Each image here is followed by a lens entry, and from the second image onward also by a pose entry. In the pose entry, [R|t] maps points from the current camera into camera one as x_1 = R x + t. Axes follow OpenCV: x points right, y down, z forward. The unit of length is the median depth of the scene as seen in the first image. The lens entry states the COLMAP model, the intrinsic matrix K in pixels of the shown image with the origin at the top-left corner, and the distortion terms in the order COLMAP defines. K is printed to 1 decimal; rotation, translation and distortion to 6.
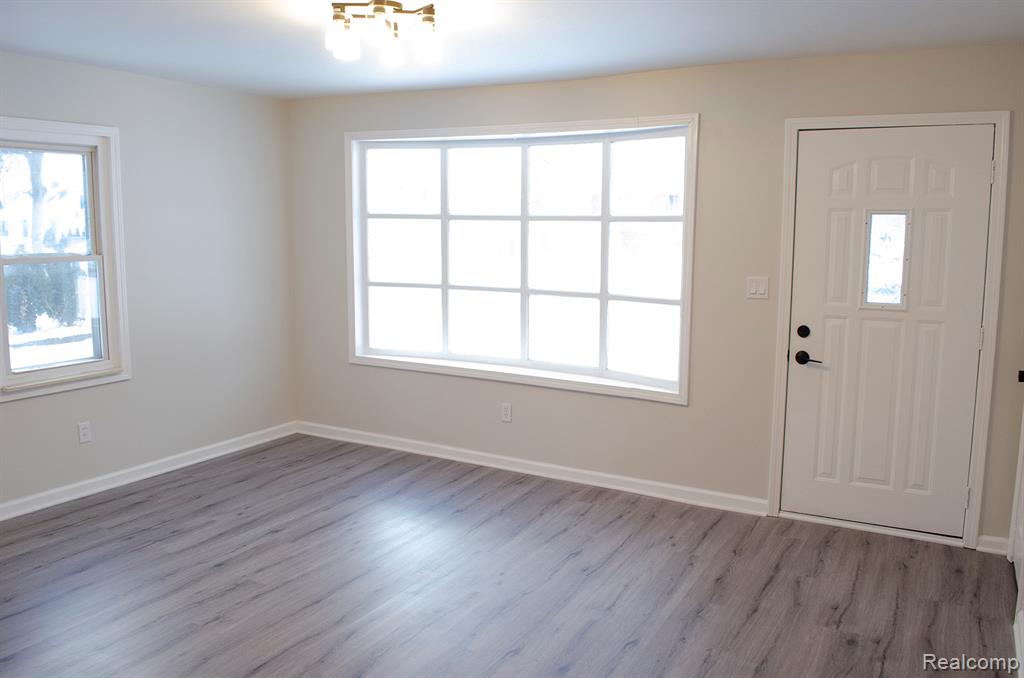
lens RADIAL K [[785.9, 0, 513.8], [0, 785.9, 344.0], [0, 0, 1]] dist [-0.090280, 0.006706]
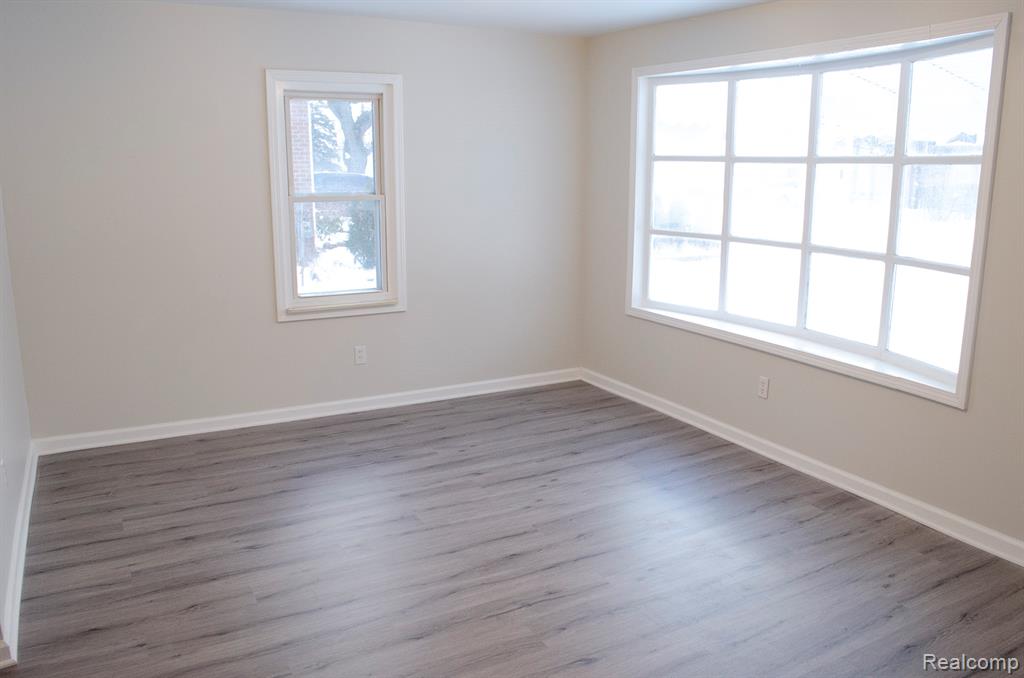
lens RADIAL K [[785.9, 0, 504.6], [0, 785.9, 337.3], [0, 0, 1]] dist [-0.090280, 0.006706]
pose [[0.850898, 0.103123, -0.515110, 0.195446], [-0.072816, 0.994231, 0.078757, -0.014689], [0.520260, -0.029506, 0.853498, 0.132189]]
